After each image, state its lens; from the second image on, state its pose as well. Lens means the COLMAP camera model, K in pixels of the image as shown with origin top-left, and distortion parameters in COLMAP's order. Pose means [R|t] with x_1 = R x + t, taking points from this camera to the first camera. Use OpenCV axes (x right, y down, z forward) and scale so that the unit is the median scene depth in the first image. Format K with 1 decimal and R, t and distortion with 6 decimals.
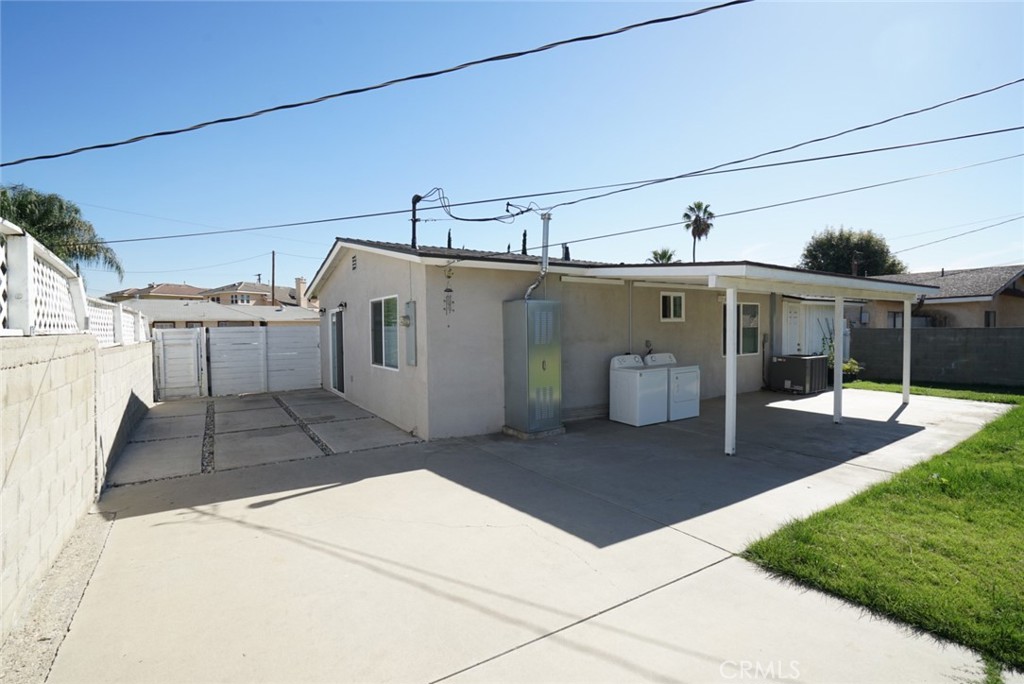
lens RADIAL K [[471.5, 0, 513.5], [0, 471.5, 339.4], [0, 0, 1]] dist [-0.056137, 0.018774]
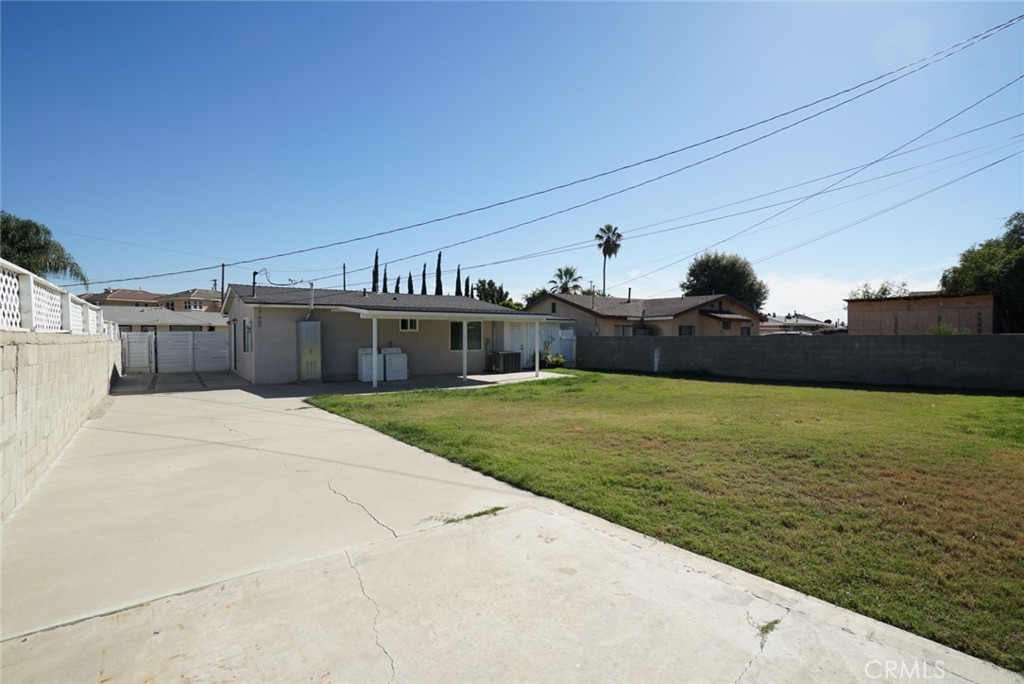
lens RADIAL K [[471.5, 0, 510.5], [0, 471.5, 335.6], [0, 0, 1]] dist [-0.056137, 0.018774]
pose [[0.998075, 0.008864, 0.061380, 0.172016], [-0.007578, 0.999748, -0.021148, 0.004309], [-0.061552, 0.020643, 0.997890, -0.244911]]
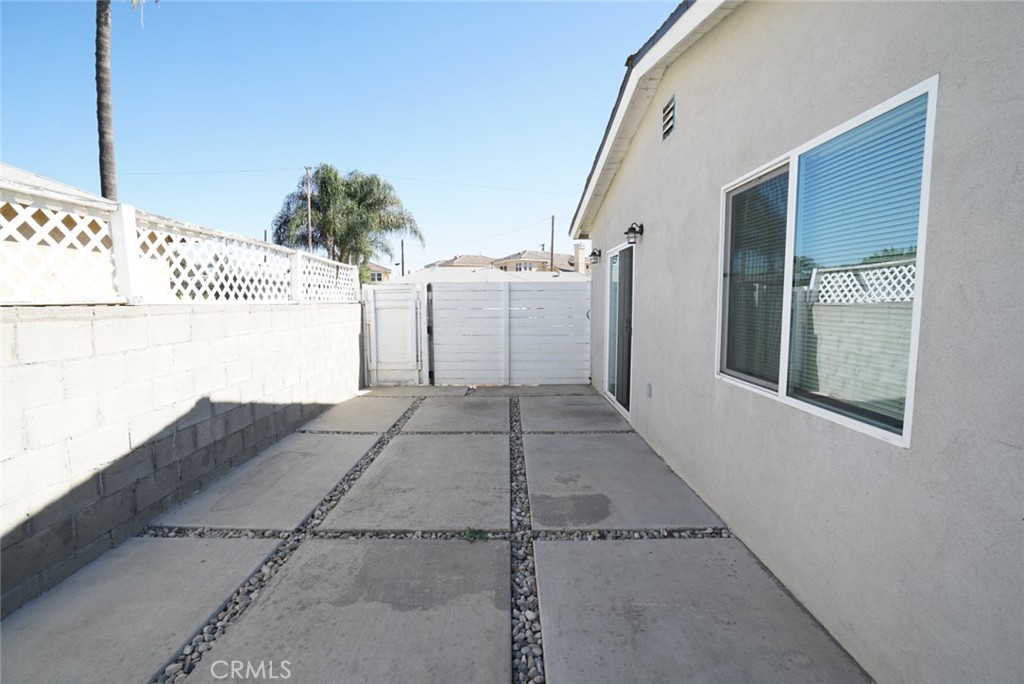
lens RADIAL K [[471.5, 0, 511.5], [0, 471.5, 346.5], [0, 0, 1]] dist [-0.056137, 0.018774]
pose [[0.841369, 0.063396, -0.536730, -0.064284], [-0.020062, 0.996076, 0.086203, 0.001552], [0.540088, -0.061761, 0.839339, 0.162712]]
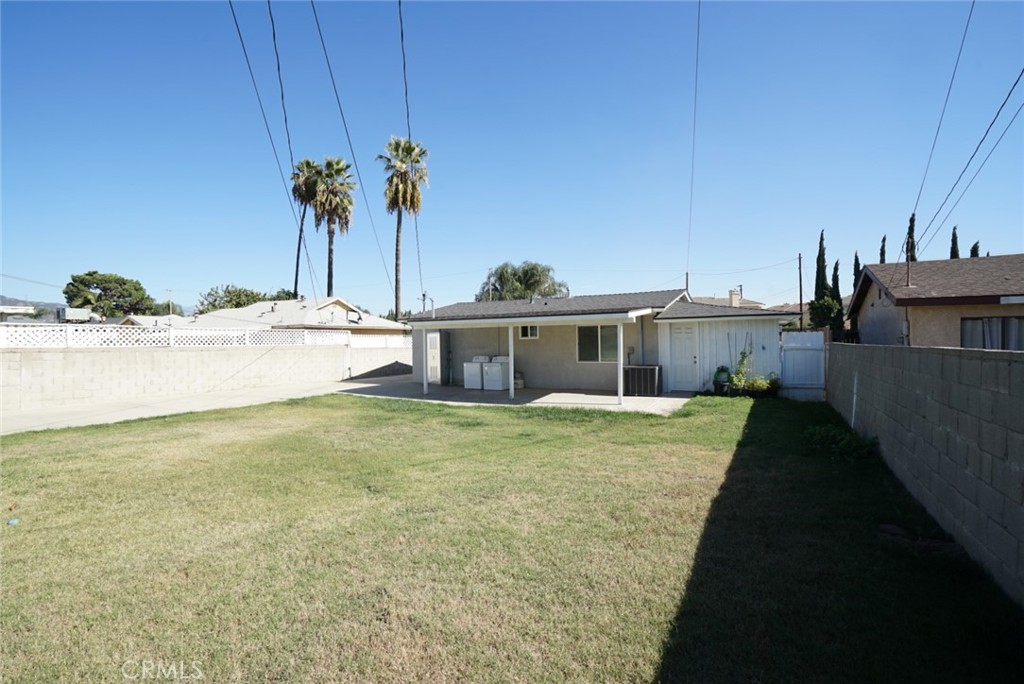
lens RADIAL K [[471.5, 0, 516.0], [0, 471.5, 339.7], [0, 0, 1]] dist [-0.056137, 0.018774]
pose [[0.483189, 0.002297, -0.875513, 0.500962], [-0.010904, 0.999935, -0.003394, -0.007753], [0.875448, 0.011186, 0.483183, 0.033392]]
